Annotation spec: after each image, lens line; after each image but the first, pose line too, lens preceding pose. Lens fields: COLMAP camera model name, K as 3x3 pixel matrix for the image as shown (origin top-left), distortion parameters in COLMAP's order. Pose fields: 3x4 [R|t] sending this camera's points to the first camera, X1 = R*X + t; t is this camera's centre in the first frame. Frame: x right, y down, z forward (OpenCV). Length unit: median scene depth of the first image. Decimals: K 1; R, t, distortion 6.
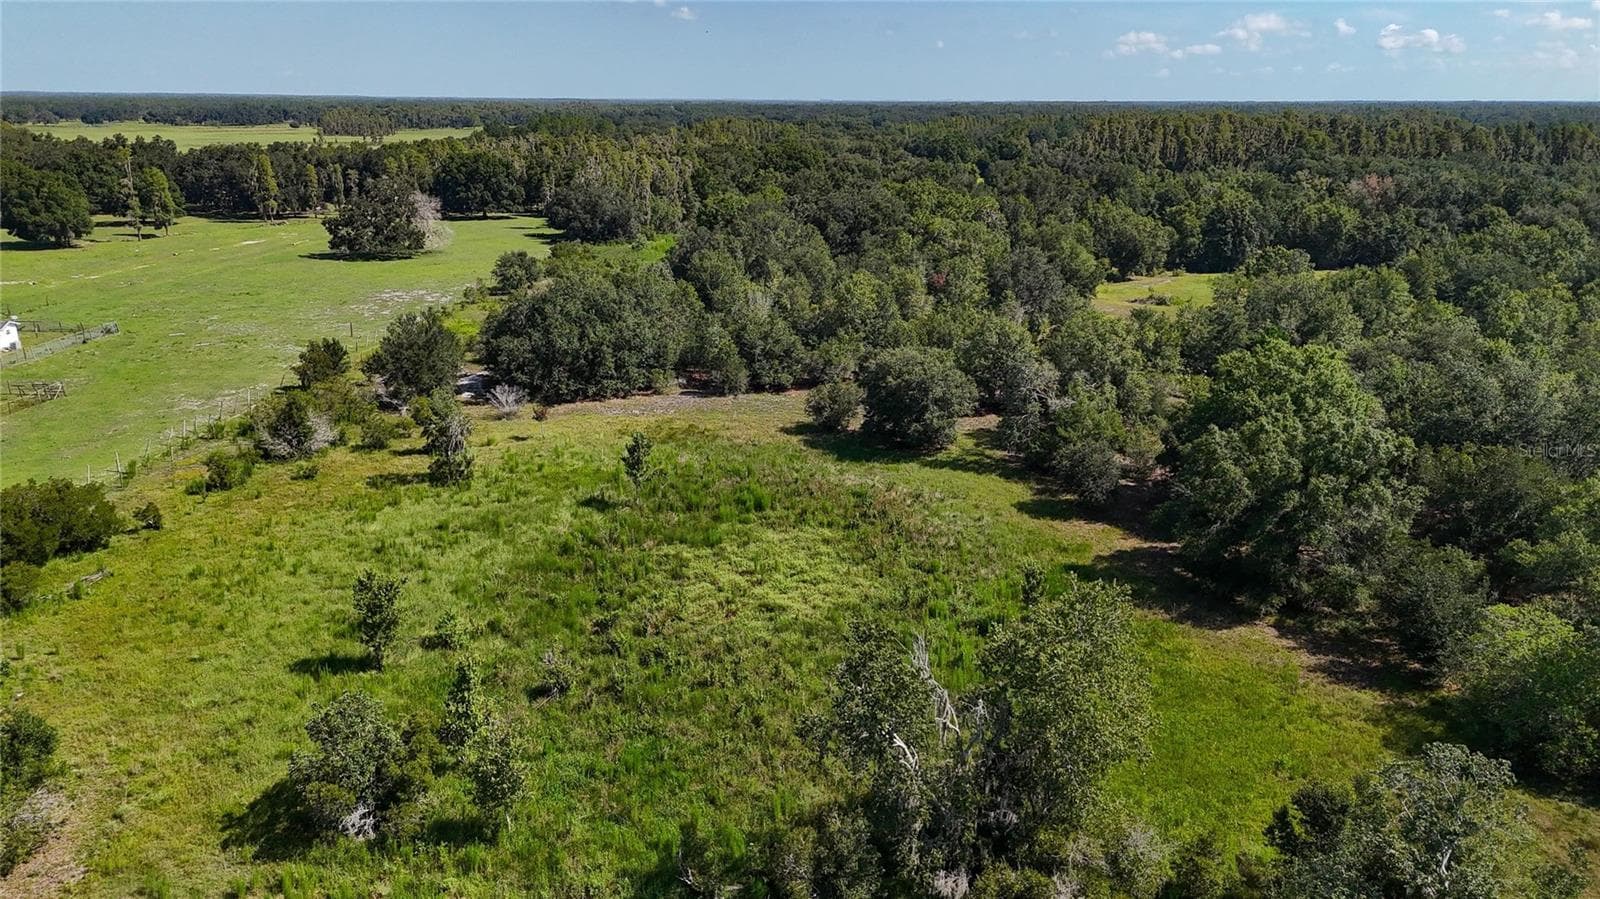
lens RADIAL K [[1188.2, 0, 797.4], [0, 1188.2, 443.8], [0, 0, 1]] dist [0.066715, -0.064868]
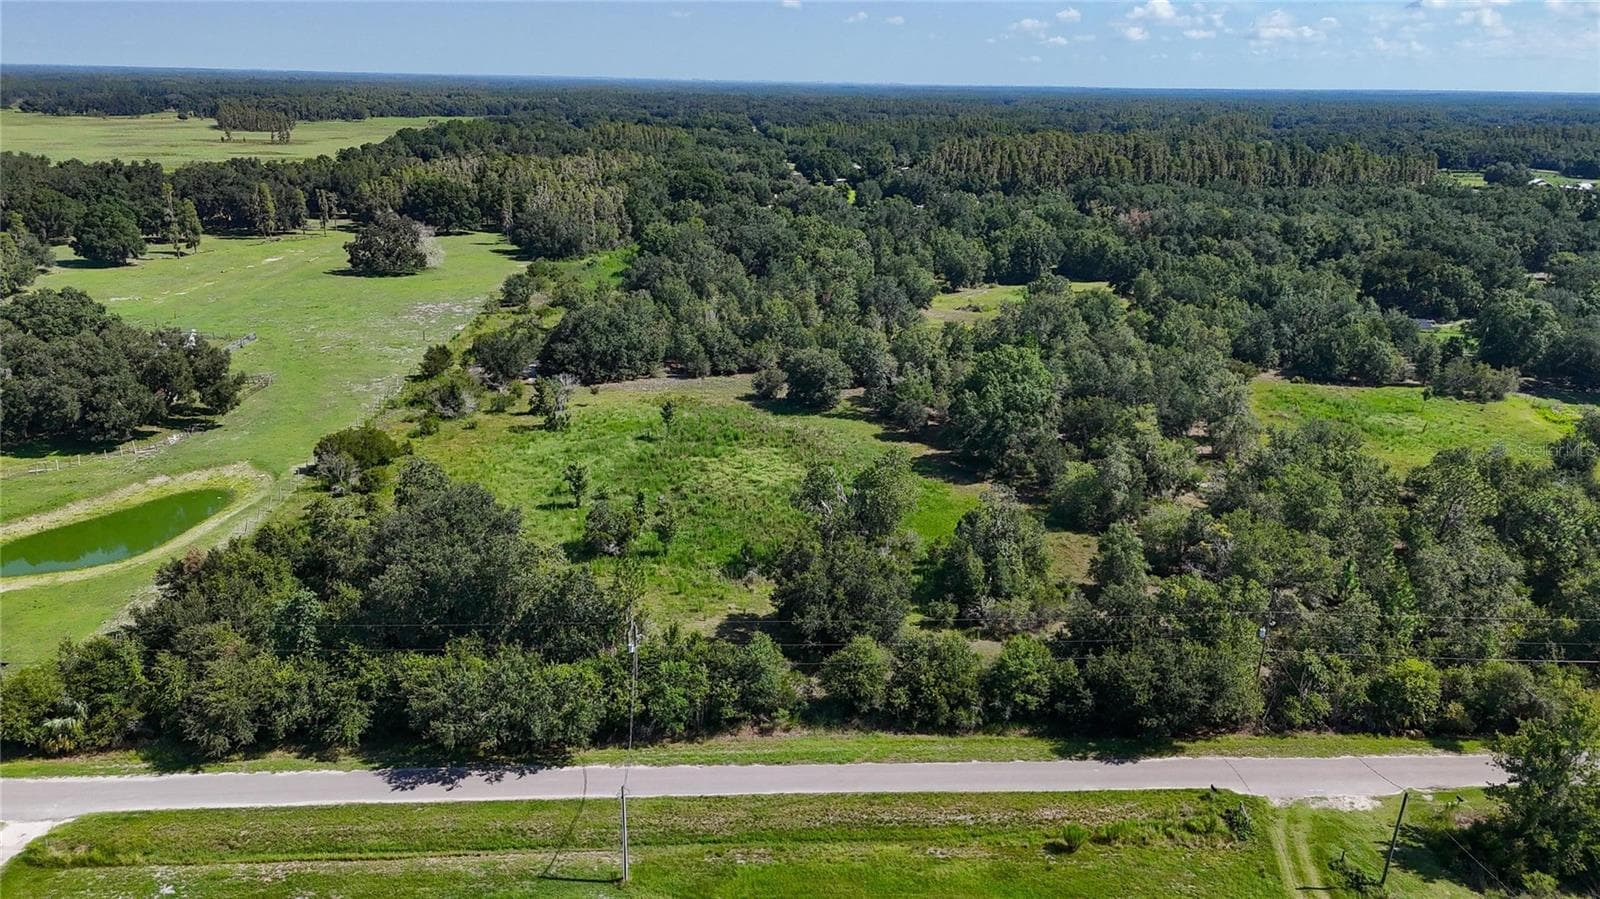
lens RADIAL K [[1188.2, 0, 803.3], [0, 1188.2, 456.1], [0, 0, 1]] dist [0.066715, -0.064868]
pose [[0.994083, -0.020587, 0.106650, -0.073701], [0.017733, 0.999460, 0.027645, 0.018434], [-0.107161, -0.025591, 0.993912, -0.493350]]
